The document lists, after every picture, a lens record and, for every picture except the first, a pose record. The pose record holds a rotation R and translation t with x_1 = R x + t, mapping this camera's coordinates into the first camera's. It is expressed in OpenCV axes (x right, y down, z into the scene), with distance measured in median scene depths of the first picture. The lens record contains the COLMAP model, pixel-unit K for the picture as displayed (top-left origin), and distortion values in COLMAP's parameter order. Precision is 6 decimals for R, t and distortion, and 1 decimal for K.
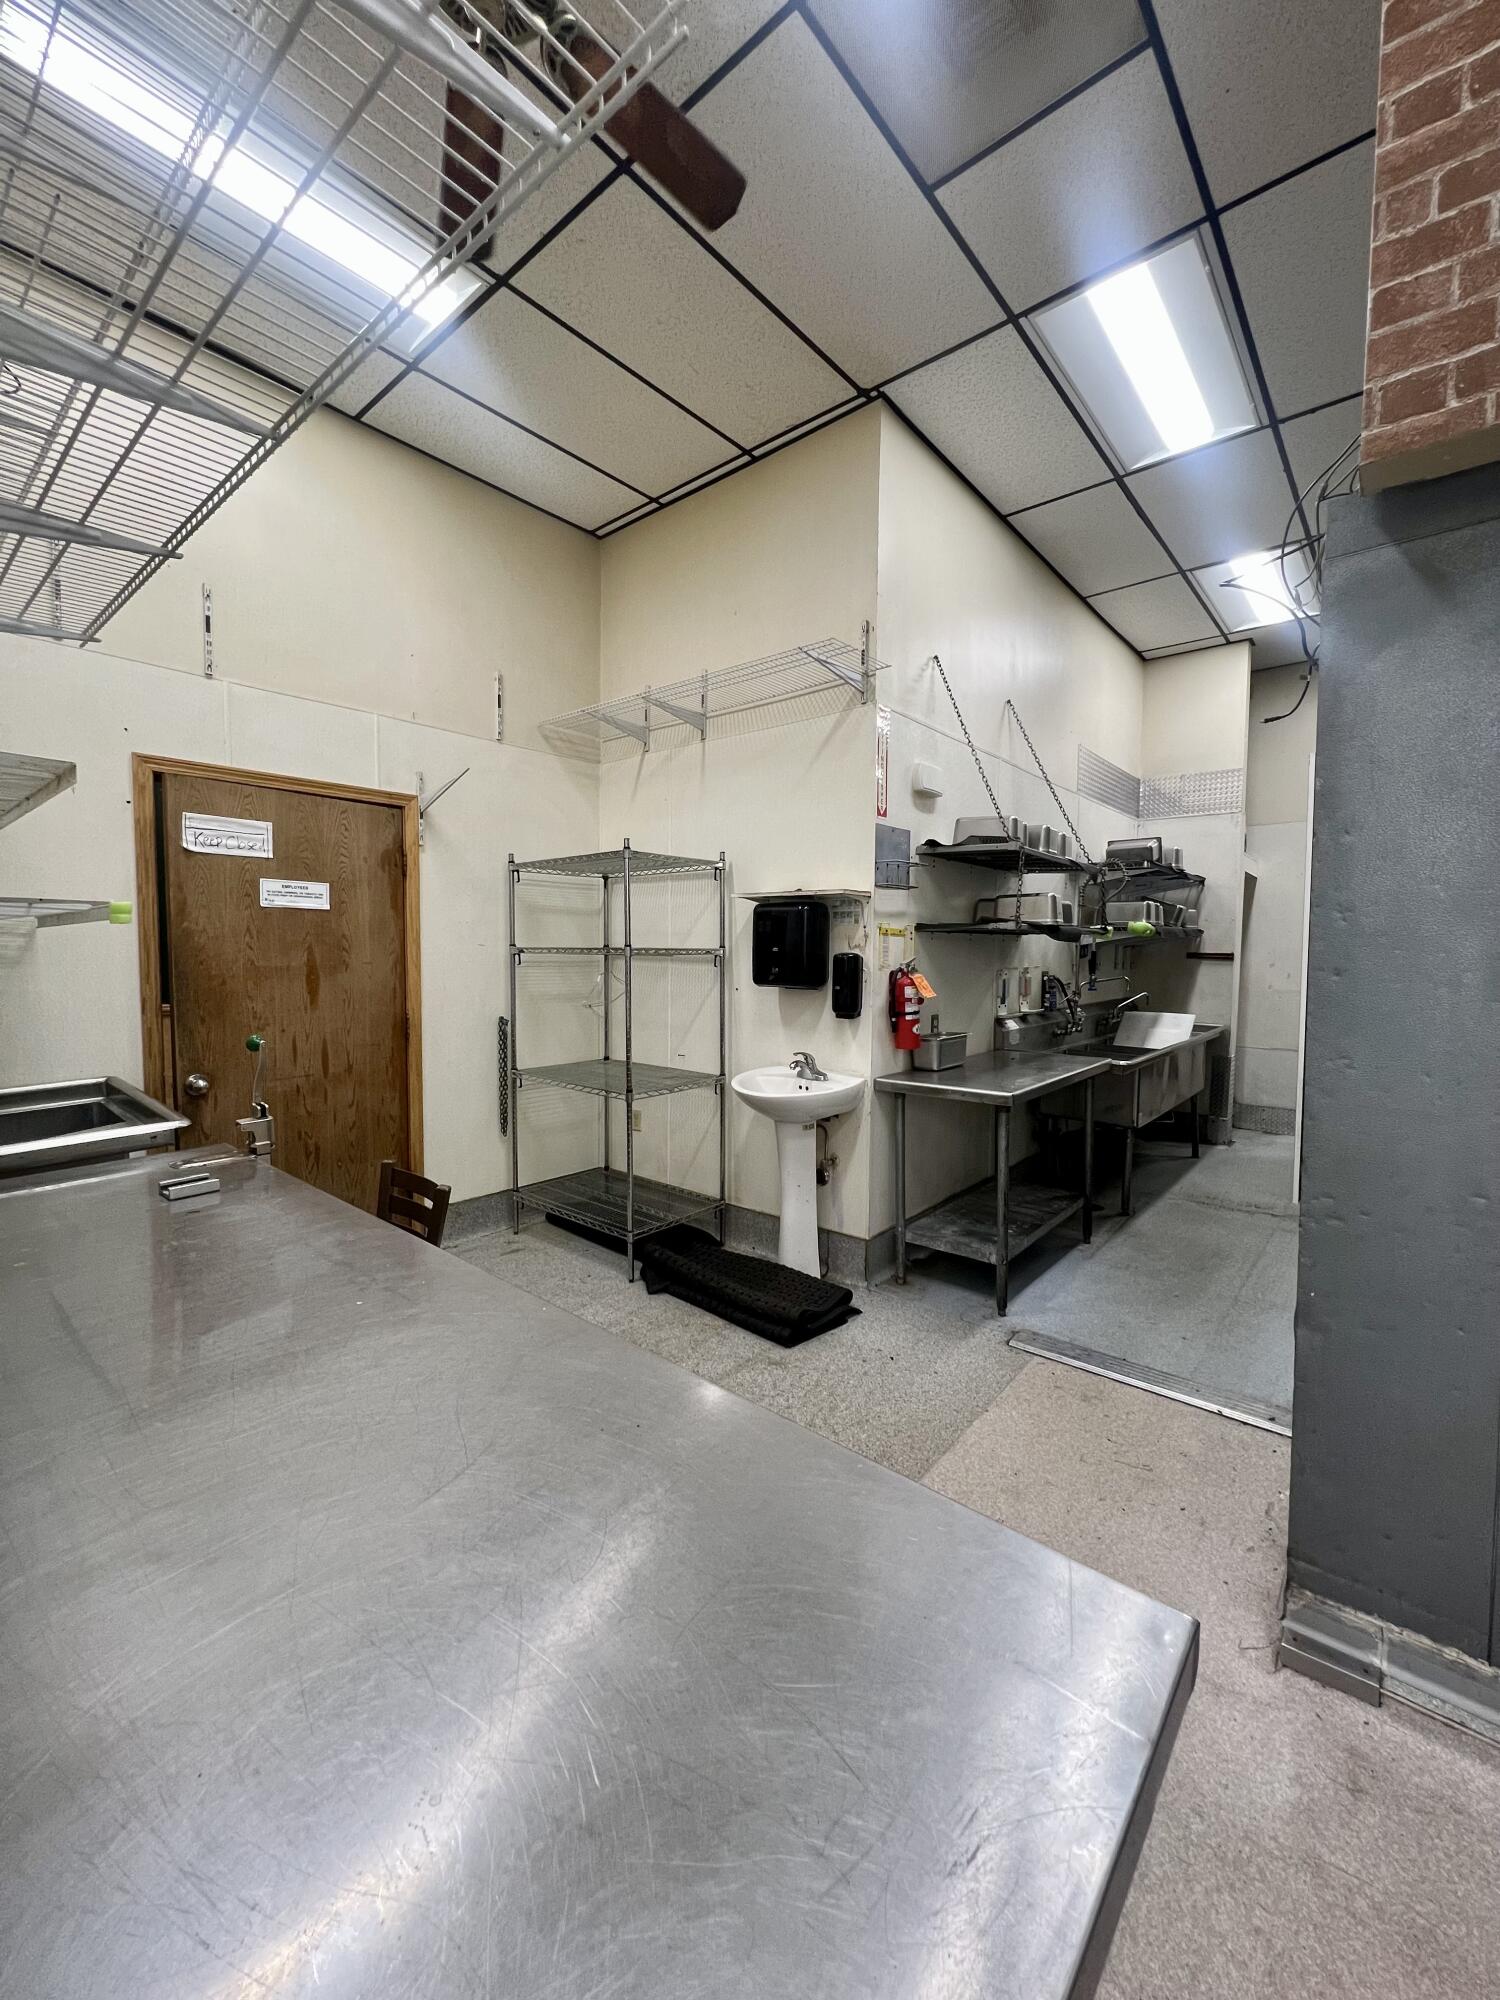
lens RADIAL K [[800.2, 0, 749.7], [0, 800.2, 996.5], [0, 0, 1]] dist [-0.003062, 0.000653]
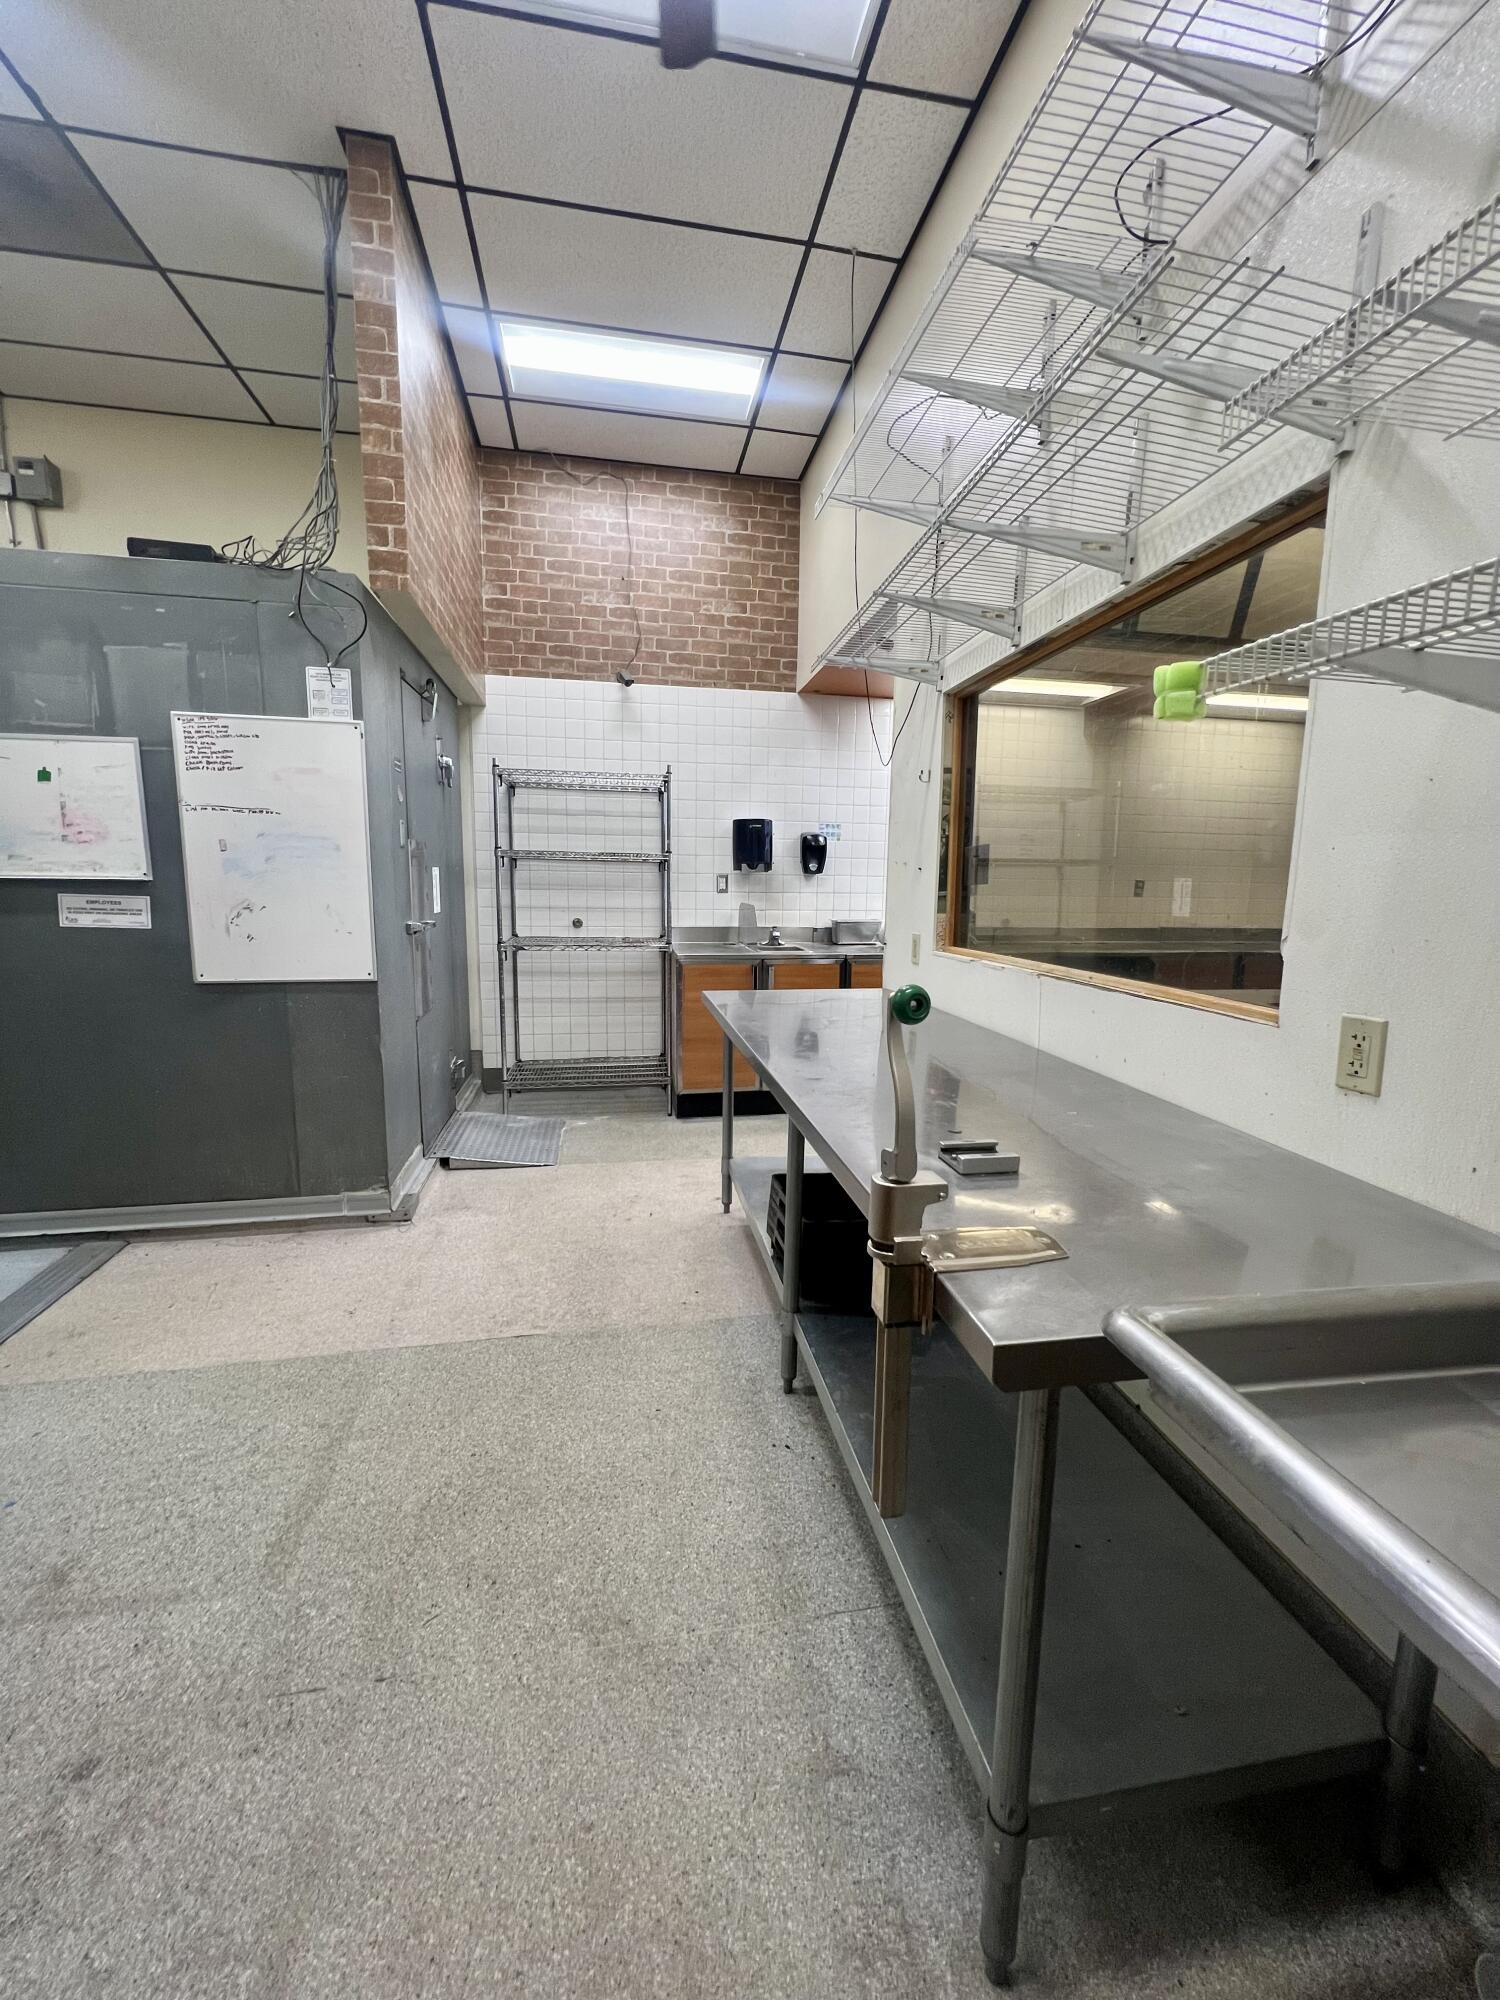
lens RADIAL K [[800.2, 0, 748.1], [0, 800.2, 1000.1], [0, 0, 1]] dist [-0.003062, 0.000653]
pose [[-0.768346, -0.108518, 0.630768, -0.505226], [0.018925, 0.981238, 0.191867, -0.011727], [-0.639754, 0.159358, -0.751877, 0.846688]]
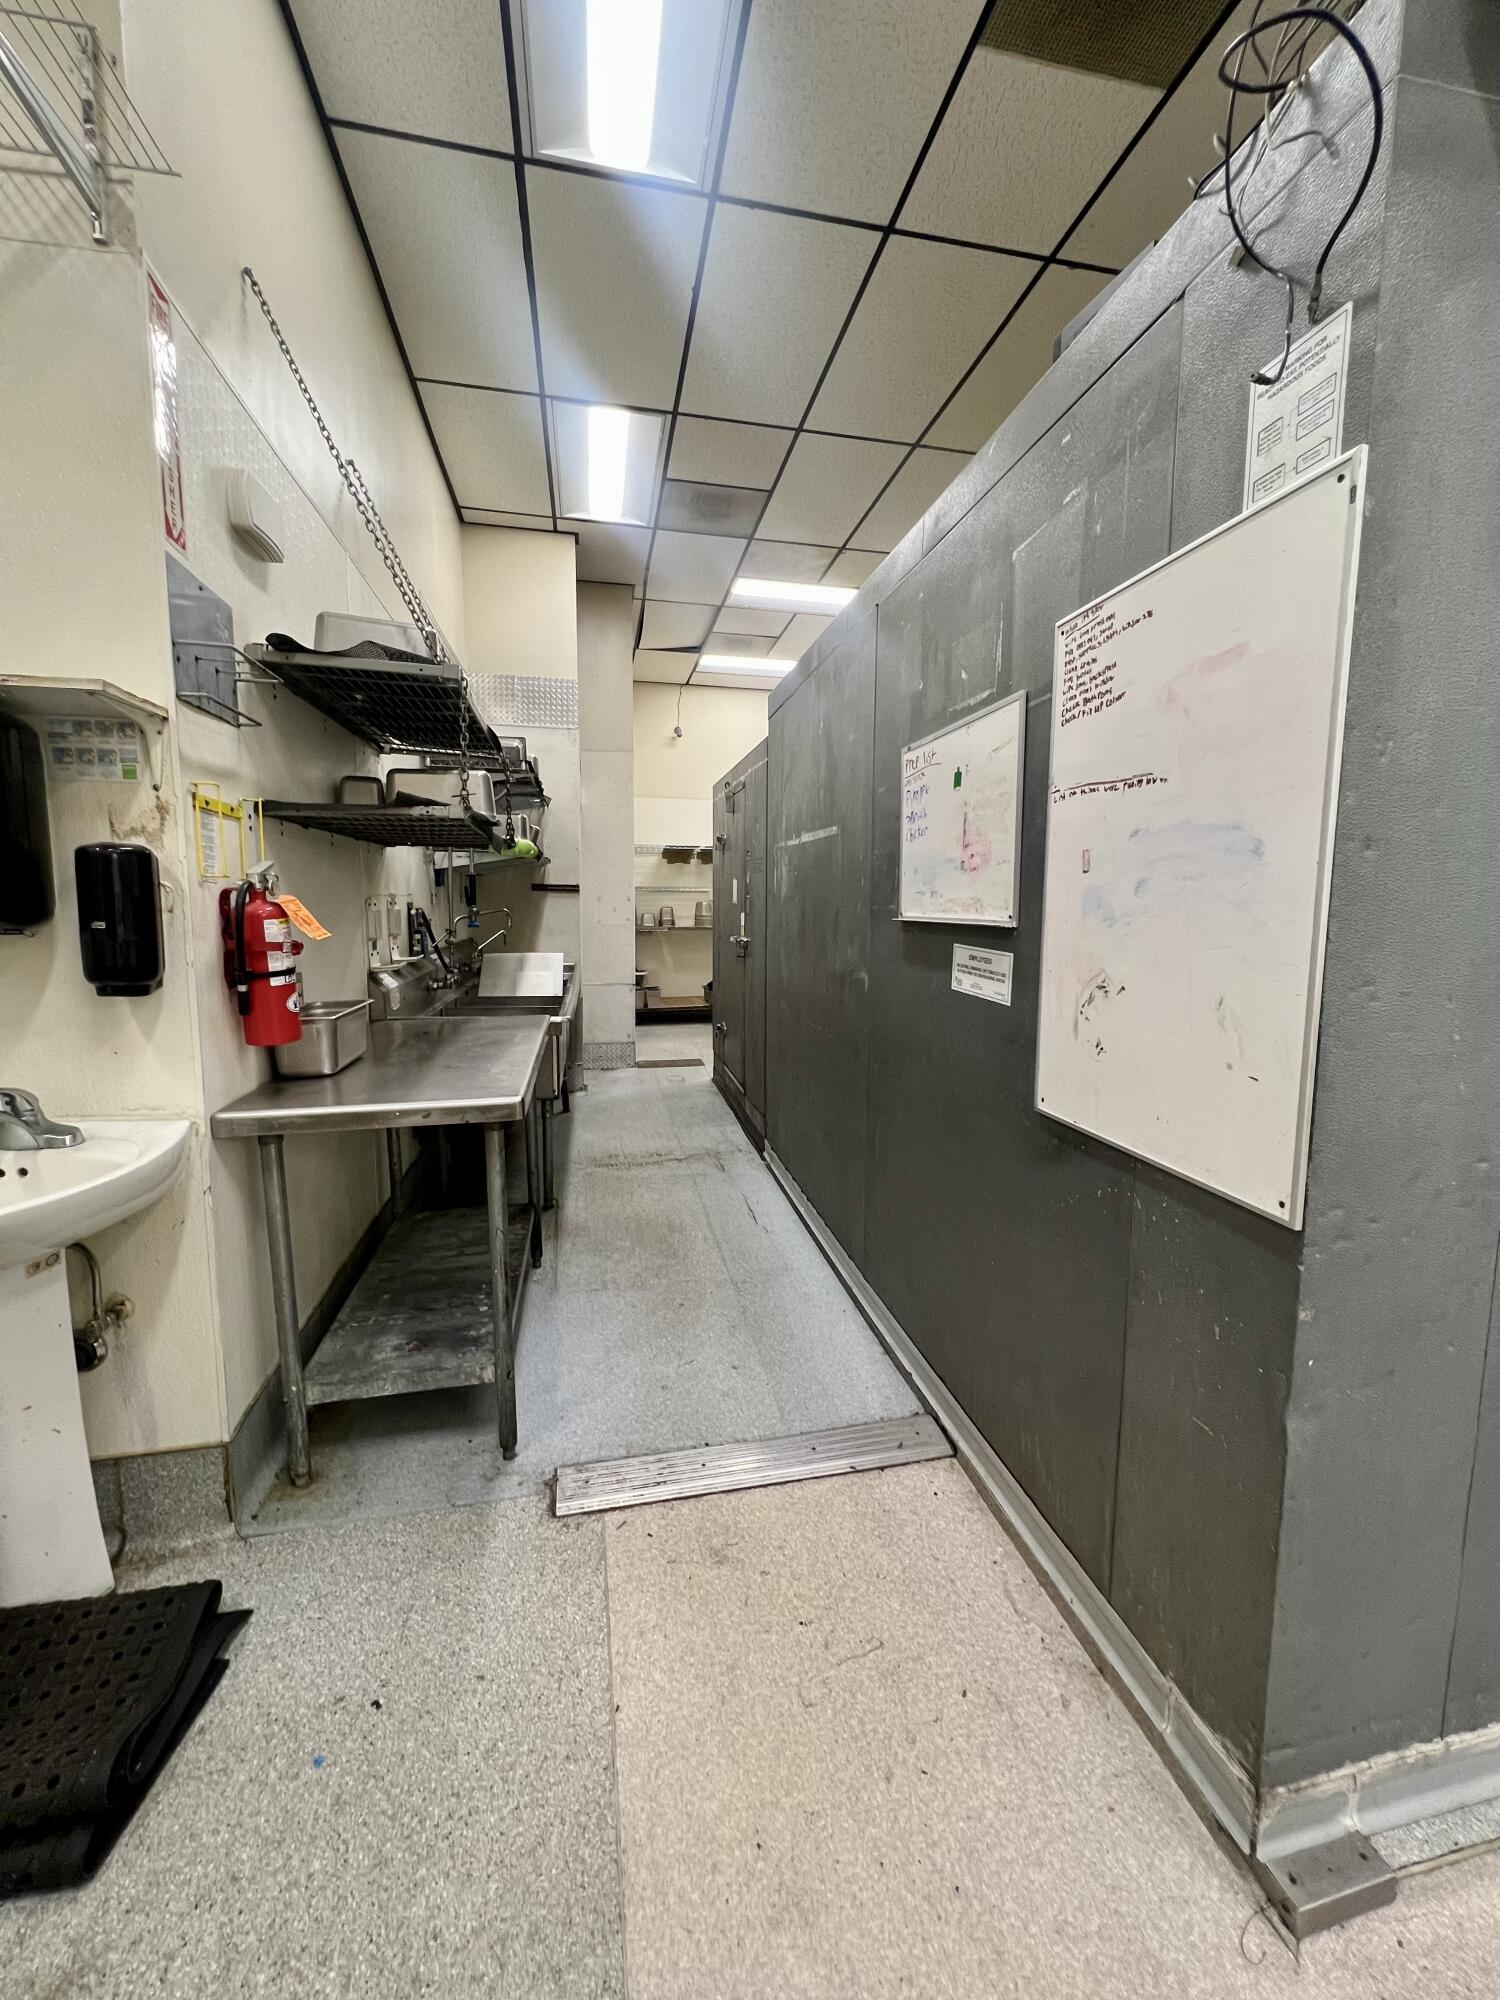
lens RADIAL K [[800.2, 0, 760.0], [0, 800.2, 994.8], [0, 0, 1]] dist [-0.003062, 0.000653]
pose [[0.608970, -0.094457, 0.787549, -0.012691], [0.044353, 0.995386, 0.085089, 0.005067], [-0.791952, -0.016886, 0.610349, 0.444960]]
